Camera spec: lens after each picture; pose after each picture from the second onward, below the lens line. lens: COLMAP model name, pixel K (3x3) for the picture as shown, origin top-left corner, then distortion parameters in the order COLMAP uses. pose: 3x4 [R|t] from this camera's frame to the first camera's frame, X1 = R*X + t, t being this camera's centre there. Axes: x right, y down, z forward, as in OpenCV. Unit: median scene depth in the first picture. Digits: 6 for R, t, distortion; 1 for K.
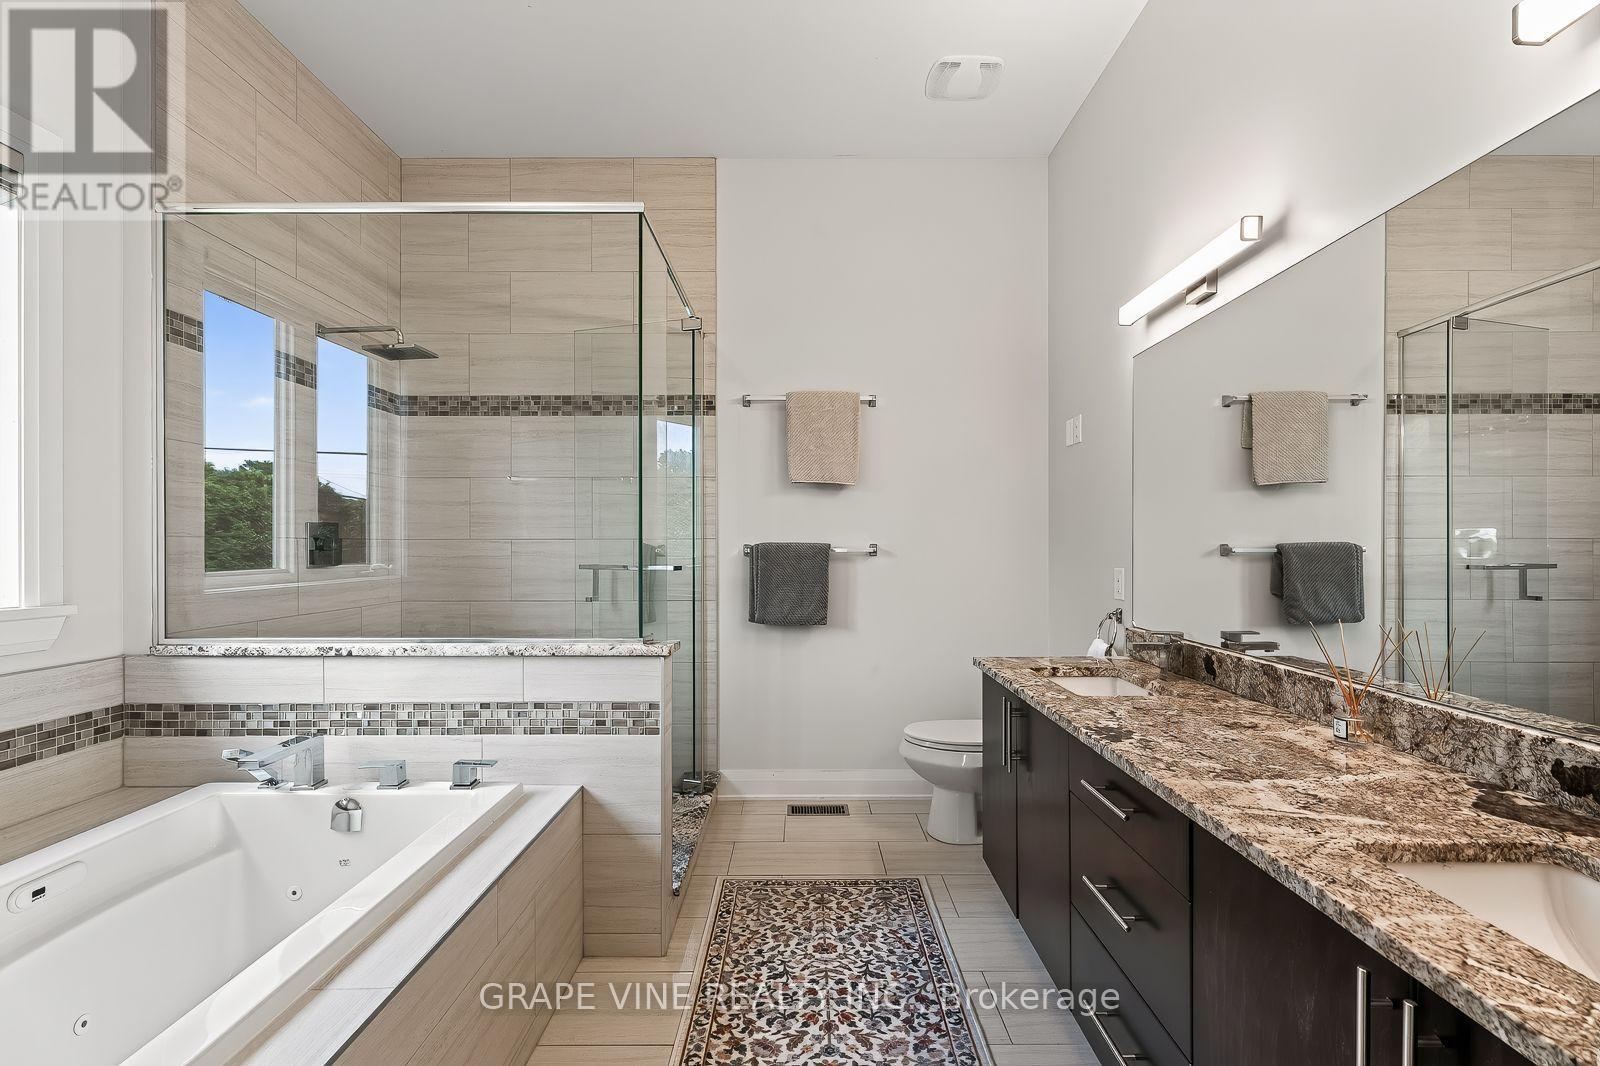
lens RADIAL K [[706.2, 0, 787.1], [0, 706.2, 516.4], [0, 0, 1]] dist [0.002784, -0.001667]
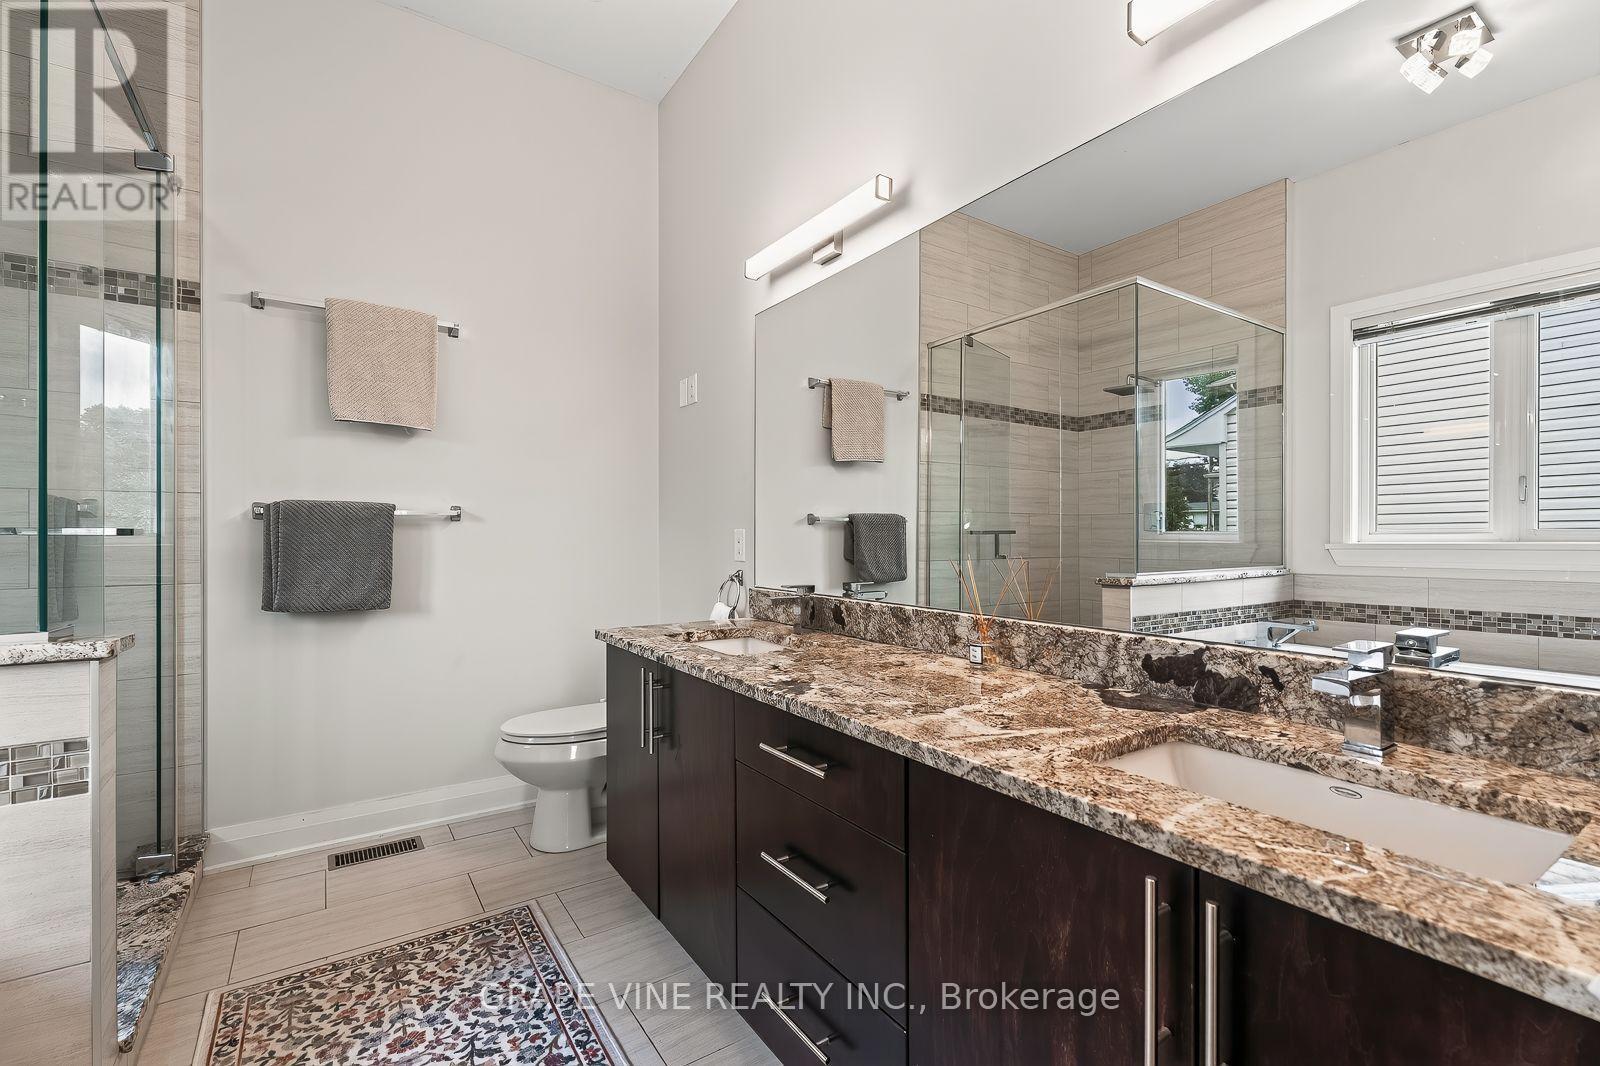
lens RADIAL K [[706.2, 0, 782.5], [0, 706.2, 531.9], [0, 0, 1]] dist [0.002784, -0.001667]
pose [[0.824361, 0.007538, 0.566014, -0.036853], [-0.022818, 0.999541, 0.019921, 0.063515], [-0.565604, -0.029337, 0.824155, 0.185780]]
